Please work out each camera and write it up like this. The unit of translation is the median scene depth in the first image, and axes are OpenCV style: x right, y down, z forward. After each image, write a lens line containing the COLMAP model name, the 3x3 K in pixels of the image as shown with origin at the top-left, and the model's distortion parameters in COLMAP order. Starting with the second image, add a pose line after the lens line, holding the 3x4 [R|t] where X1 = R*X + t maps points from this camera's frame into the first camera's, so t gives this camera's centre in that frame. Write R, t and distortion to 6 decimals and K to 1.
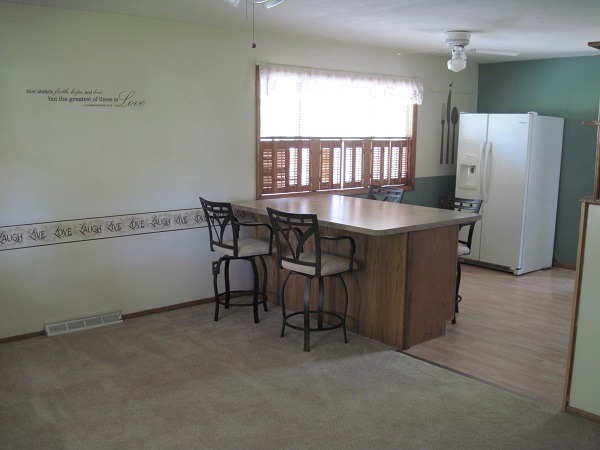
lens RADIAL K [[621.4, 0, 298.0], [0, 621.4, 230.5], [0, 0, 1]] dist [-0.110347, 0.000000]
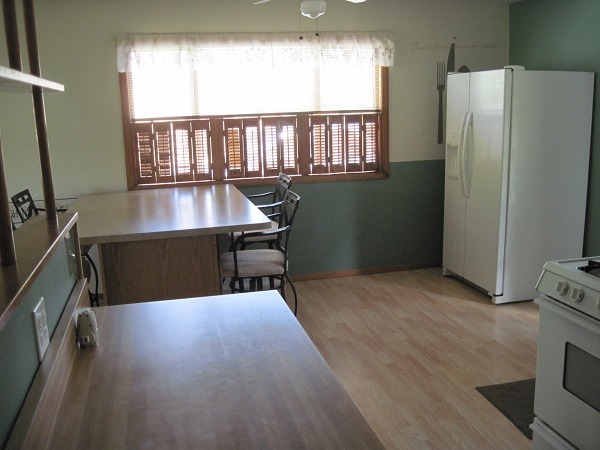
lens RADIAL K [[621.4, 0, 300.8], [0, 621.4, 222.0], [0, 0, 1]] dist [-0.110347, 0.000000]
pose [[0.886989, 0.049031, -0.459181, 0.528946], [-0.033961, 0.998581, 0.041026, -0.045961], [0.460541, -0.020795, 0.887395, 0.313466]]
